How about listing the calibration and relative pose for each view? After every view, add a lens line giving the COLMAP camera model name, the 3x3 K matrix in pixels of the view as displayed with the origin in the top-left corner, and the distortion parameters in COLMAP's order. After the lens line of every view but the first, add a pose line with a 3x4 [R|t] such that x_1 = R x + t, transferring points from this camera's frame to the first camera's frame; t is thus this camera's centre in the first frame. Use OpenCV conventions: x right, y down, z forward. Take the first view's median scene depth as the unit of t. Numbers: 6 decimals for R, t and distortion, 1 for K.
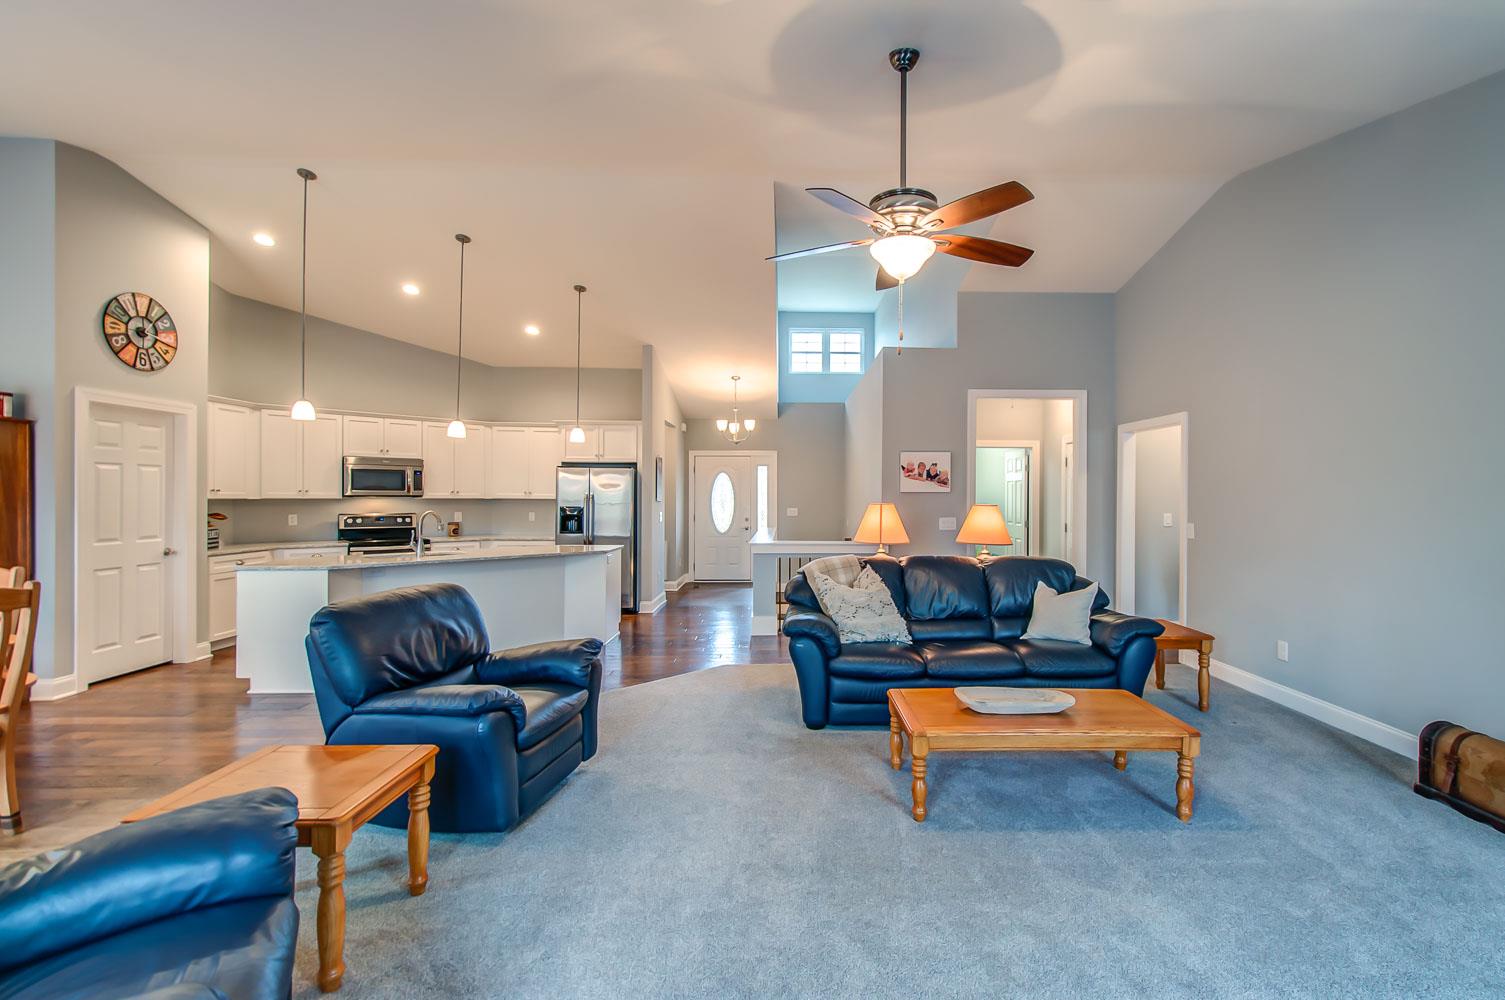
lens RADIAL K [[690.5, 0, 810.4], [0, 690.5, 496.5], [0, 0, 1]] dist [0.018054, -0.006445]
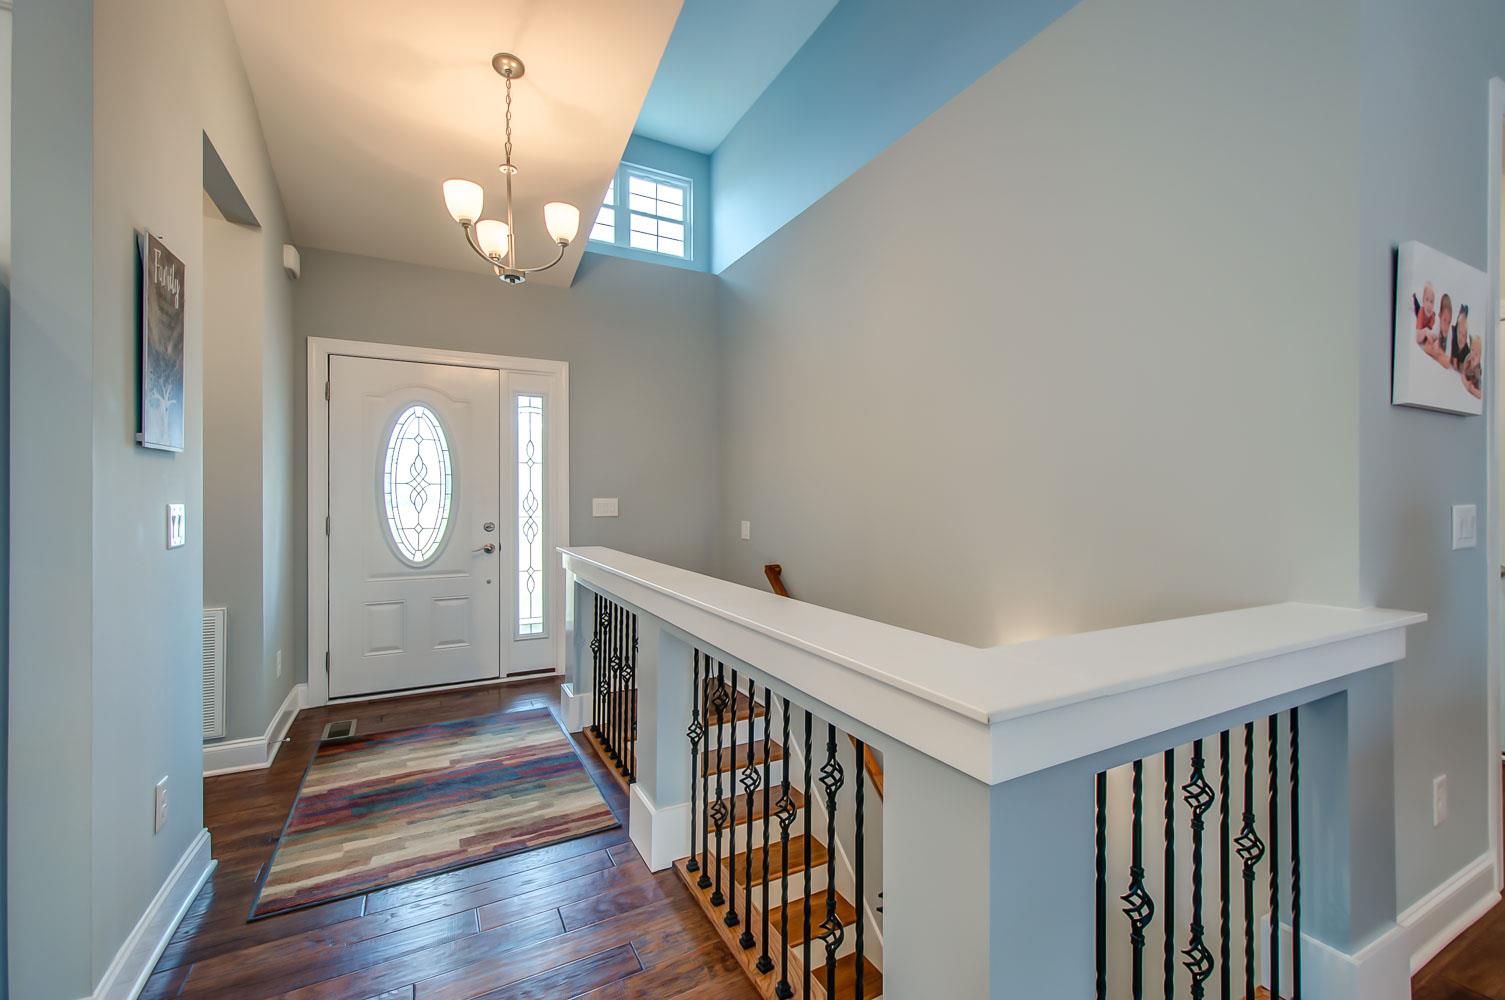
lens RADIAL K [[639.2, 0, 777.8], [0, 639.2, 498.1], [0, 0, 1]] dist [0.008639, -0.002168]
pose [[0.886824, -0.001246, 0.462106, -0.173970], [0.002469, 0.999995, -0.002043, 0.027190], [-0.462101, 0.002953, 0.886822, 0.901767]]
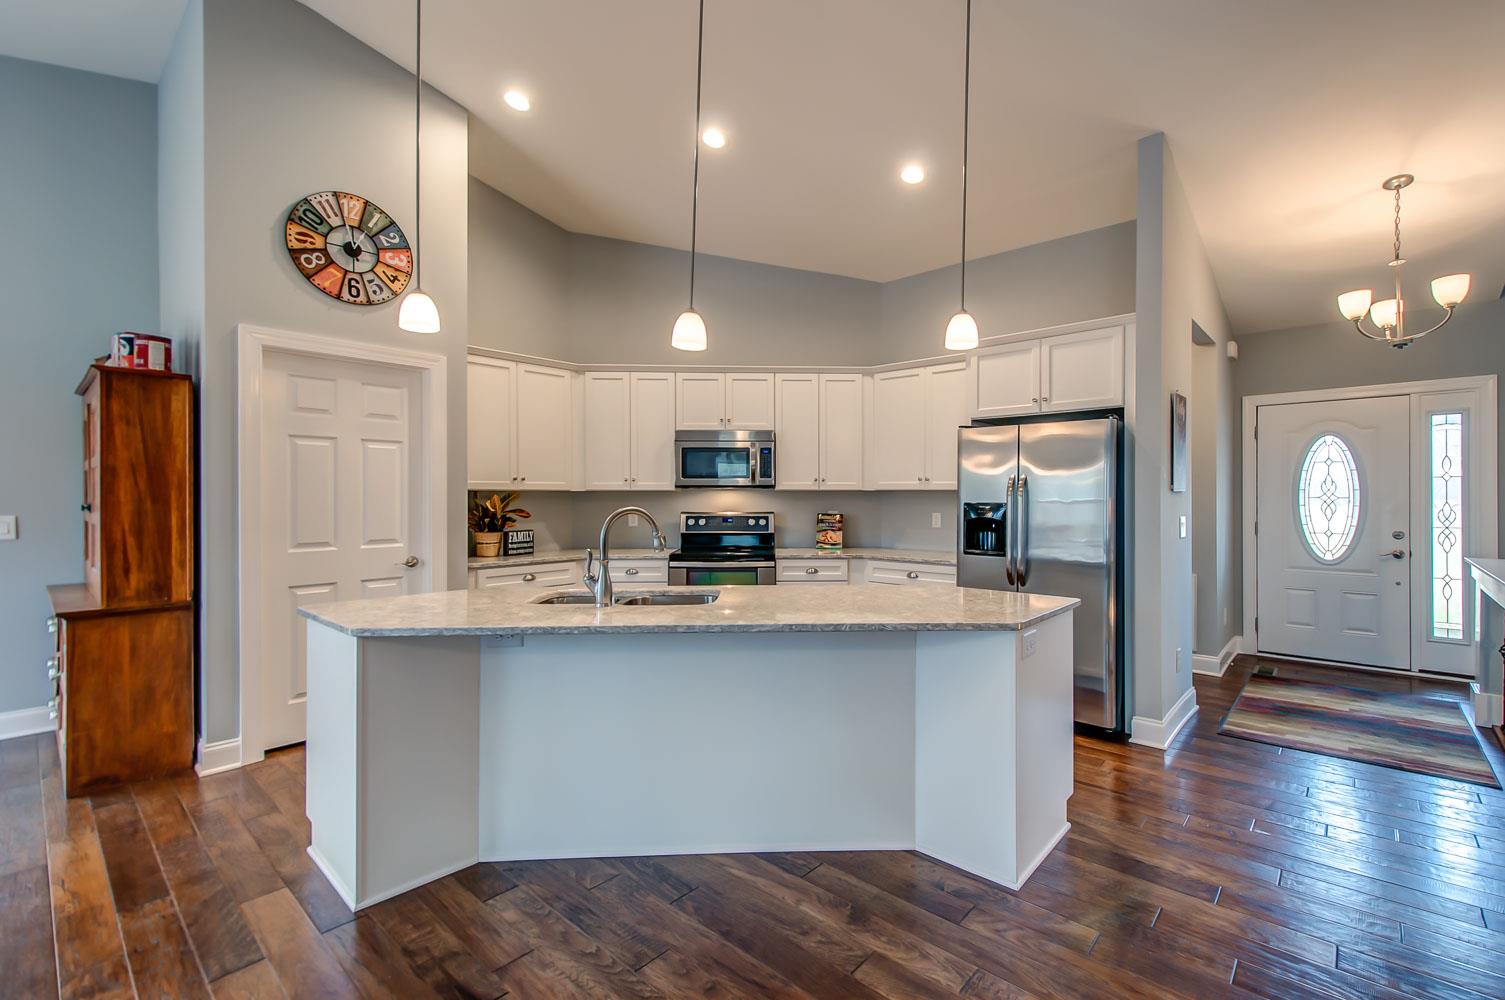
lens RADIAL K [[653.6, 0, 799.9], [0, 653.6, 500.0], [0, 0, 1]] dist [0.010775, -0.002876]
pose [[0.742058, -0.000922, -0.670335, -0.142164], [0.002898, 0.999994, 0.001833, 0.012839], [0.670329, -0.003303, 0.742056, 0.633311]]
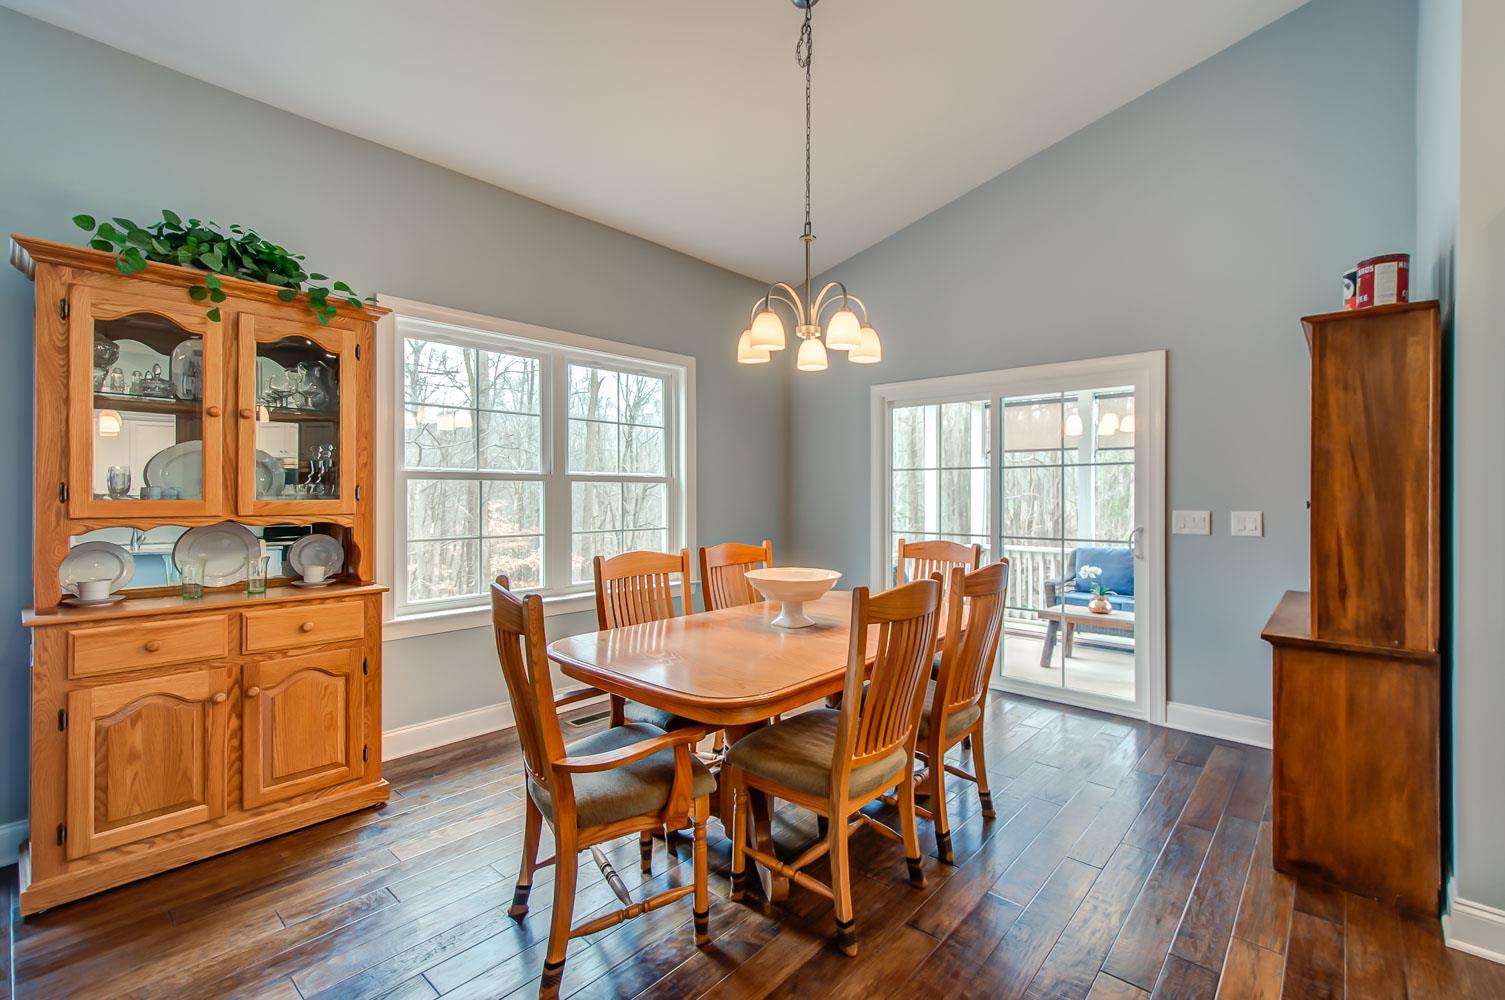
lens RADIAL K [[653.6, 0, 783.2], [0, 653.6, 490.7], [0, 0, 1]] dist [0.010775, -0.002876]
pose [[-0.675190, -0.008096, -0.737599, -0.355178], [-0.007086, 0.999965, -0.004489, 0.013622], [0.737609, 0.002195, -0.675224, 0.673385]]
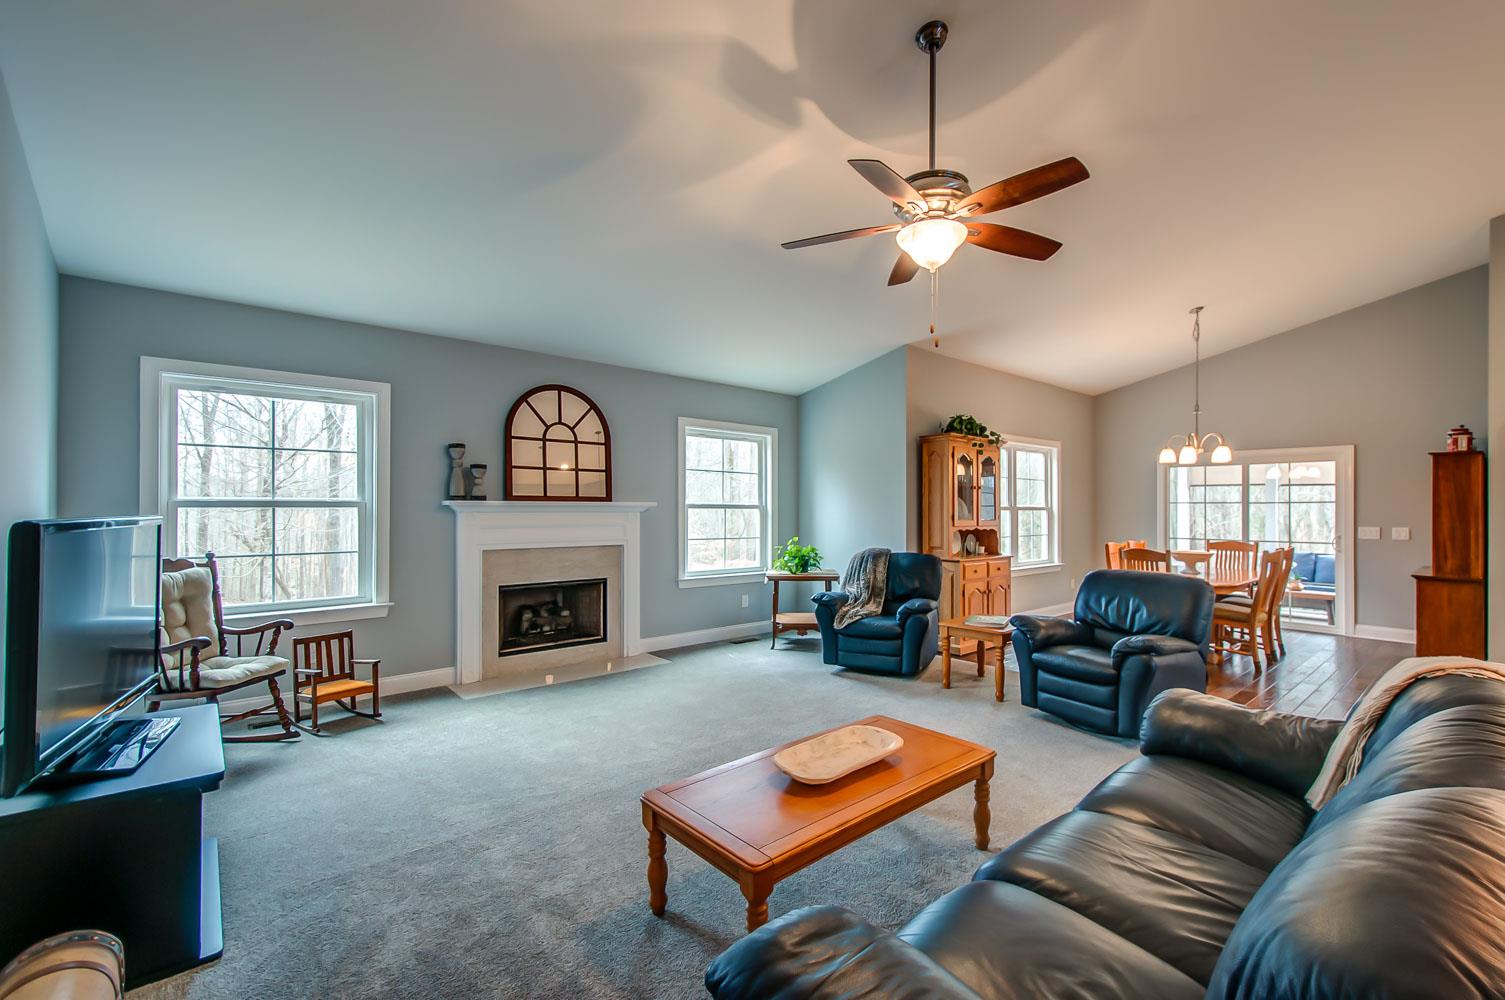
lens RADIAL K [[639.2, 0, 784.5], [0, 639.2, 505.4], [0, 0, 1]] dist [0.008639, -0.002168]
pose [[-0.766358, -0.012161, -0.642298, 0.406669], [-0.011408, 0.999921, -0.005320, 0.006288], [0.642312, 0.003250, -0.766436, 0.745704]]
